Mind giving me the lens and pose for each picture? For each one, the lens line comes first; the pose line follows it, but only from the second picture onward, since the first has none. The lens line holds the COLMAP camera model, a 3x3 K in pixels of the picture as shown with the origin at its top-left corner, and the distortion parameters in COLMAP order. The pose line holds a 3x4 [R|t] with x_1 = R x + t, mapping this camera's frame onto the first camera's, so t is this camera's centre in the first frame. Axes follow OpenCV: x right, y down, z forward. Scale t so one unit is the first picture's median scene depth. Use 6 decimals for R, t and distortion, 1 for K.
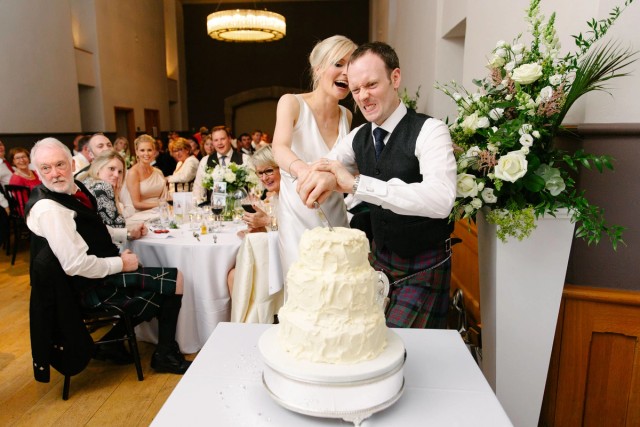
lens RADIAL K [[457.3, 0, 320.0], [0, 457.3, 213.5], [0, 0, 1]] dist [-0.002296, 0.000150]
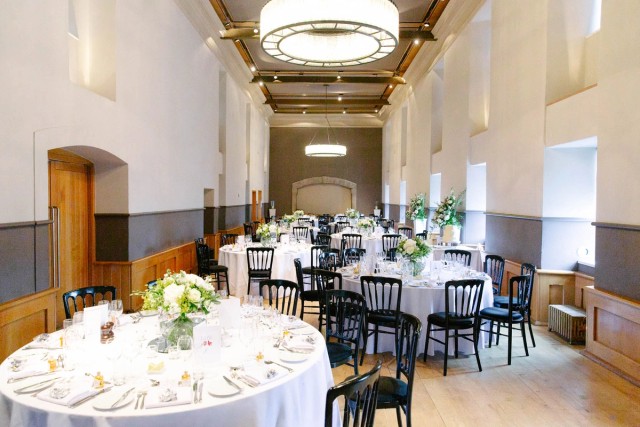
lens RADIAL K [[457.3, 0, 320.0], [0, 457.3, 213.5], [0, 0, 1]] dist [-0.002296, 0.000150]
pose [[0.998410, 0.016915, 0.053778, -1.528619], [-0.009075, 0.989707, -0.142820, 0.696296], [-0.055641, 0.142104, 0.988287, -4.703303]]
